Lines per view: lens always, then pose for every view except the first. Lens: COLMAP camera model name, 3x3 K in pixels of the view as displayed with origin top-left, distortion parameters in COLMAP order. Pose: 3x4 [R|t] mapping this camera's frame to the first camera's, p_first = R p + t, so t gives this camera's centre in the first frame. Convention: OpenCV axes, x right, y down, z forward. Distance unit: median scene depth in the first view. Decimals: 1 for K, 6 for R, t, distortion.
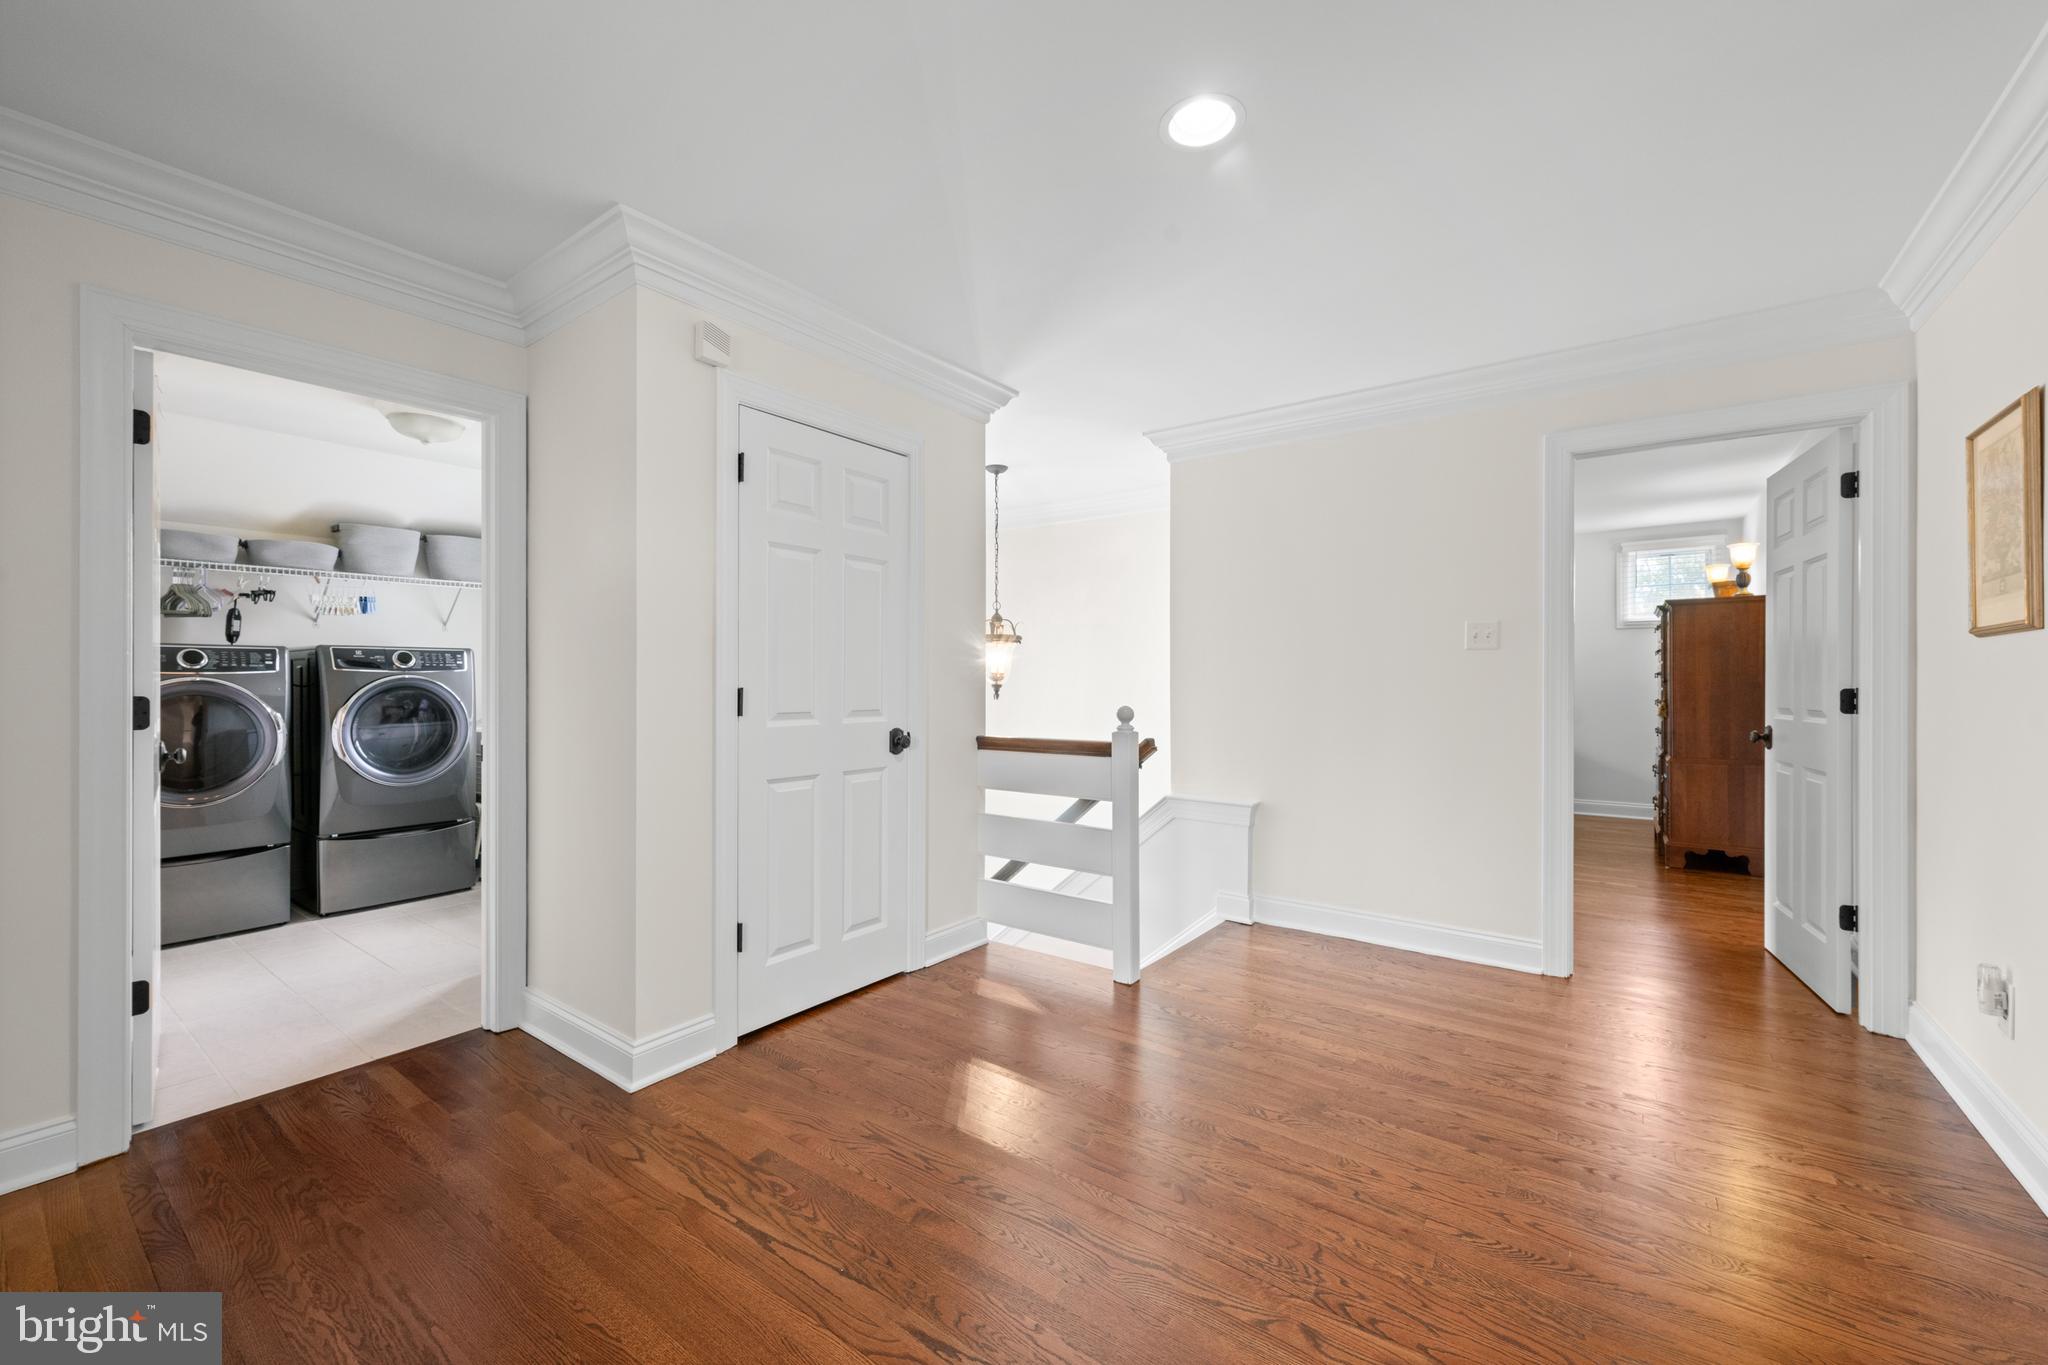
lens RADIAL K [[797.4, 0, 1025.8], [0, 797.4, 686.0], [0, 0, 1]] dist [-0.000212, 0.001048]
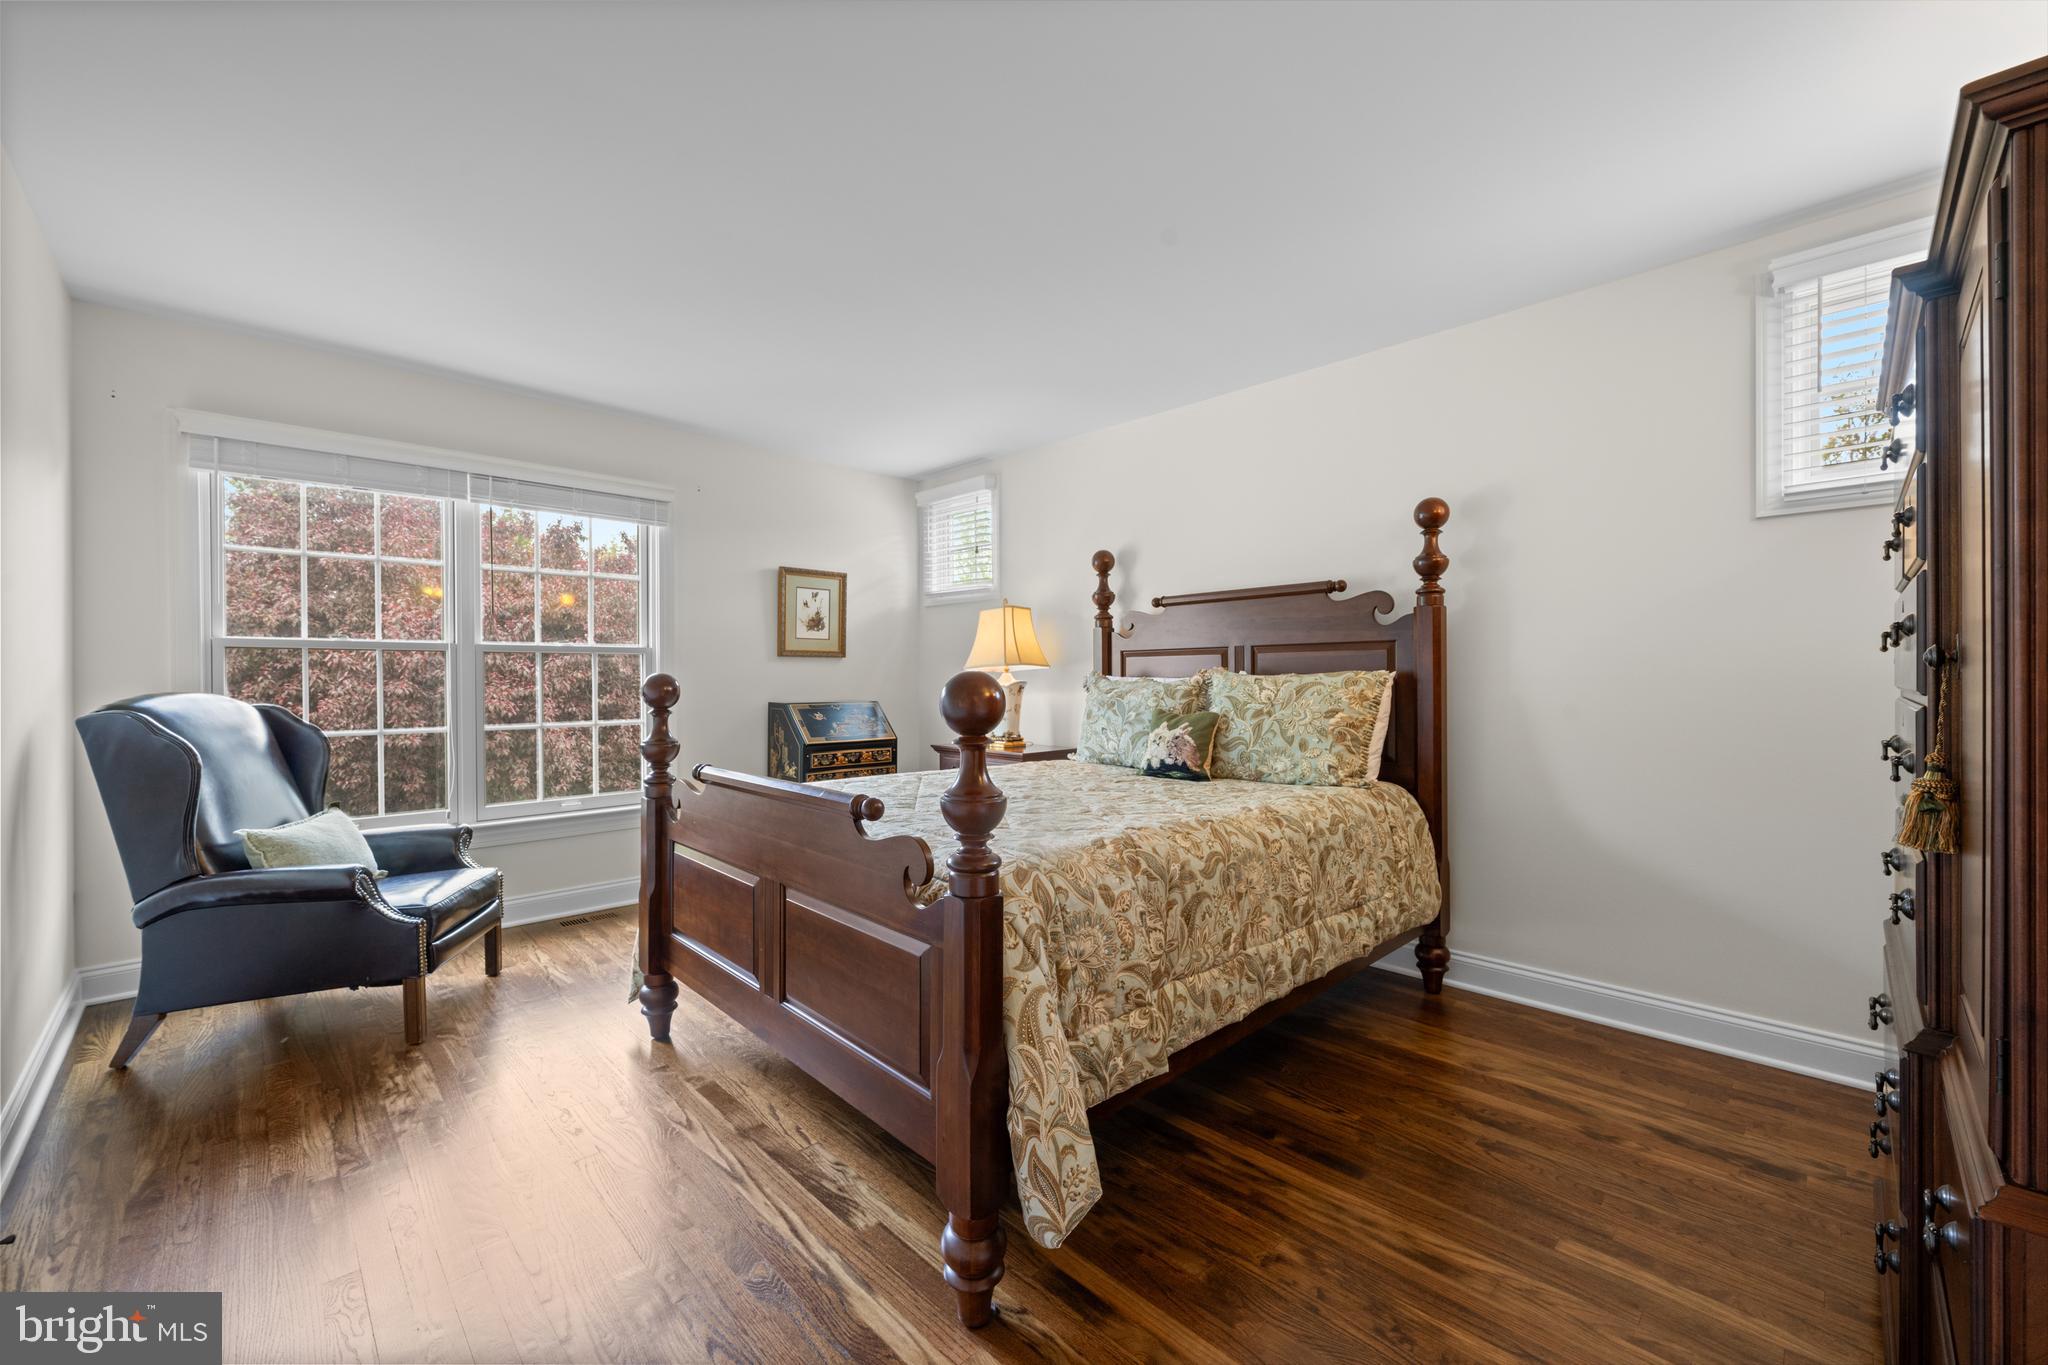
lens RADIAL K [[797.4, 0, 1022.5], [0, 797.4, 677.1], [0, 0, 1]] dist [-0.000212, 0.001048]
pose [[0.987076, -0.004233, -0.160195, 0.520306], [0.004021, 0.999991, -0.001646, -0.003014], [0.160200, 0.000981, 0.987084, 0.656688]]
